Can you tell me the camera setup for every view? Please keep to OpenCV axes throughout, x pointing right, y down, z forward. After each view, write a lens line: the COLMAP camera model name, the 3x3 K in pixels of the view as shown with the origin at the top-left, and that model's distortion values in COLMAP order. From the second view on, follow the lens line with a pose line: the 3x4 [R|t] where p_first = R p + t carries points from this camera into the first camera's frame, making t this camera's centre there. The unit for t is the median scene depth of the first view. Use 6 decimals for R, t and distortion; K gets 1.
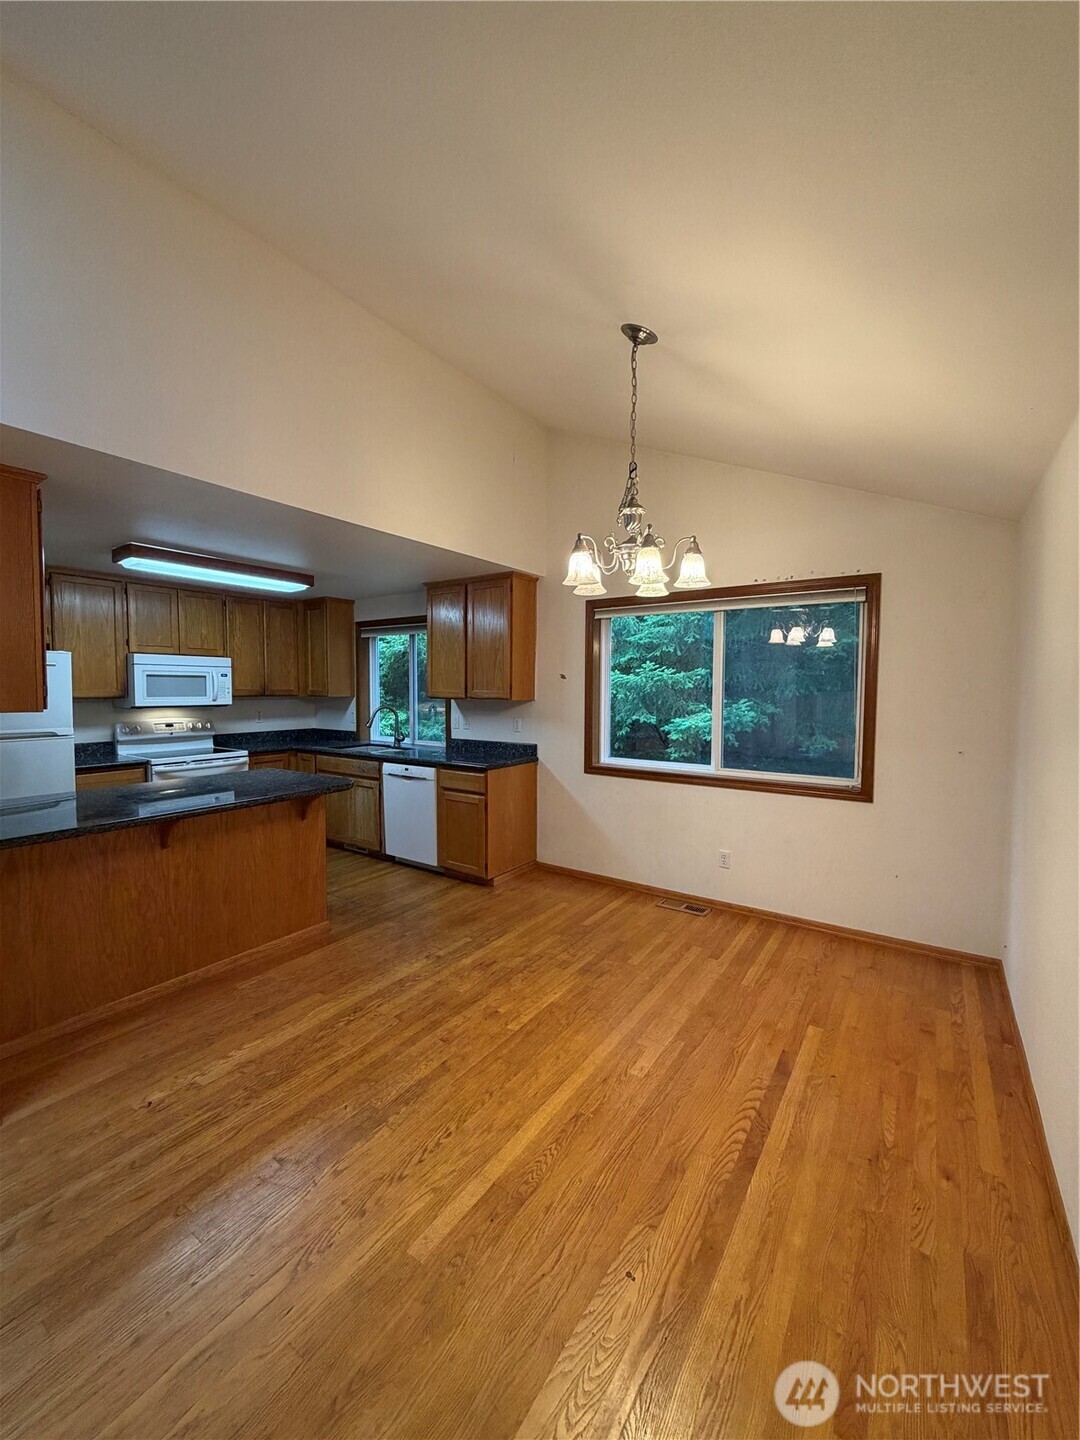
lens RADIAL K [[573.2, 0, 540.7], [0, 573.2, 717.8], [0, 0, 1]] dist [0.000111, 0.000225]
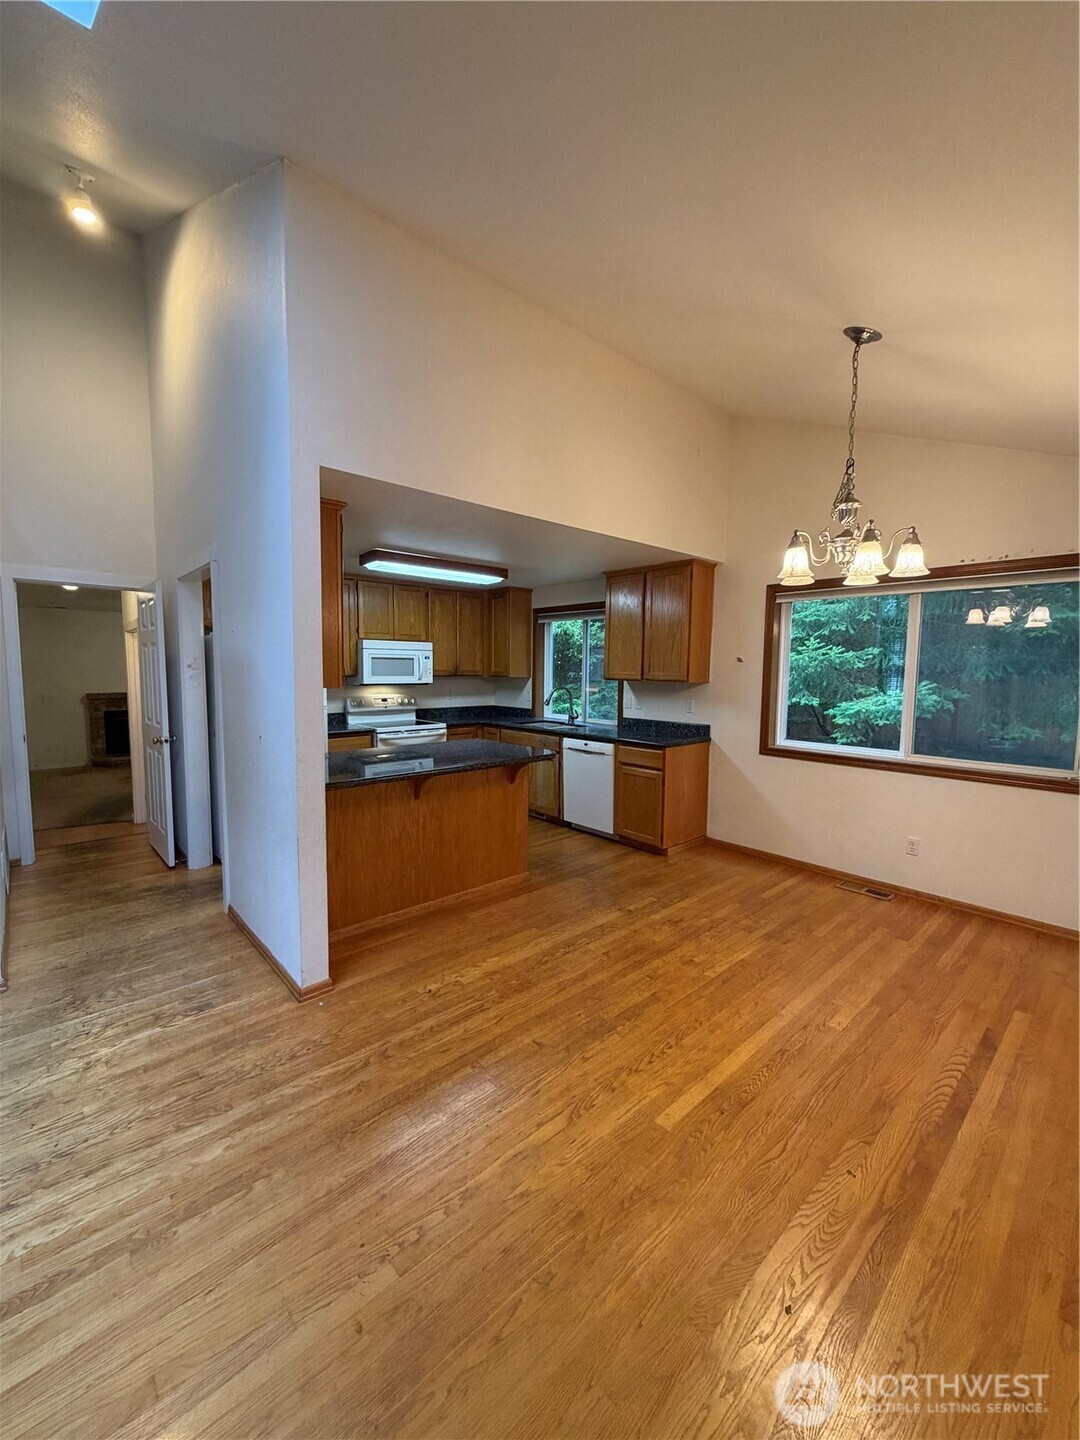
lens RADIAL K [[573.2, 0, 541.4], [0, 573.2, 717.8], [0, 0, 1]] dist [0.000111, 0.000225]
pose [[0.973485, 0.025377, -0.227339, -0.085151], [-0.017660, 0.999199, 0.035916, 0.001417], [0.228068, -0.030949, 0.973153, -0.103171]]
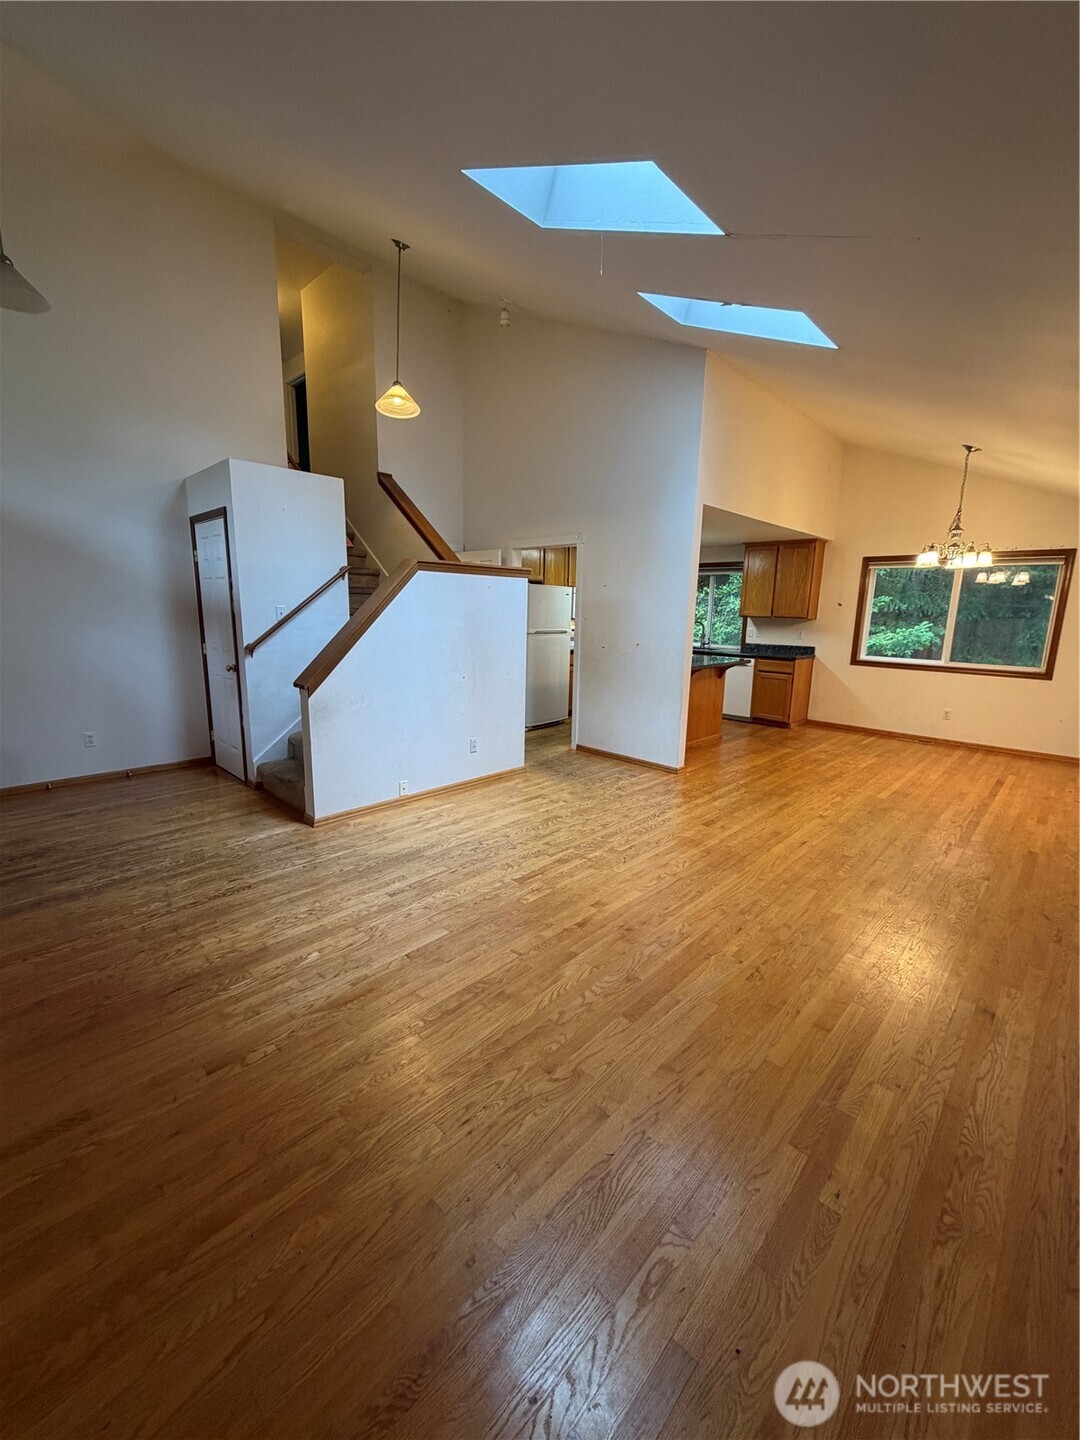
lens RADIAL K [[573.2, 0, 540.9], [0, 573.2, 718.3], [0, 0, 1]] dist [0.000111, 0.000225]
pose [[0.986091, 0.046619, -0.159532, -0.622082], [-0.024501, 0.990143, 0.137900, 0.051780], [0.164388, -0.132073, 0.977514, -0.909816]]
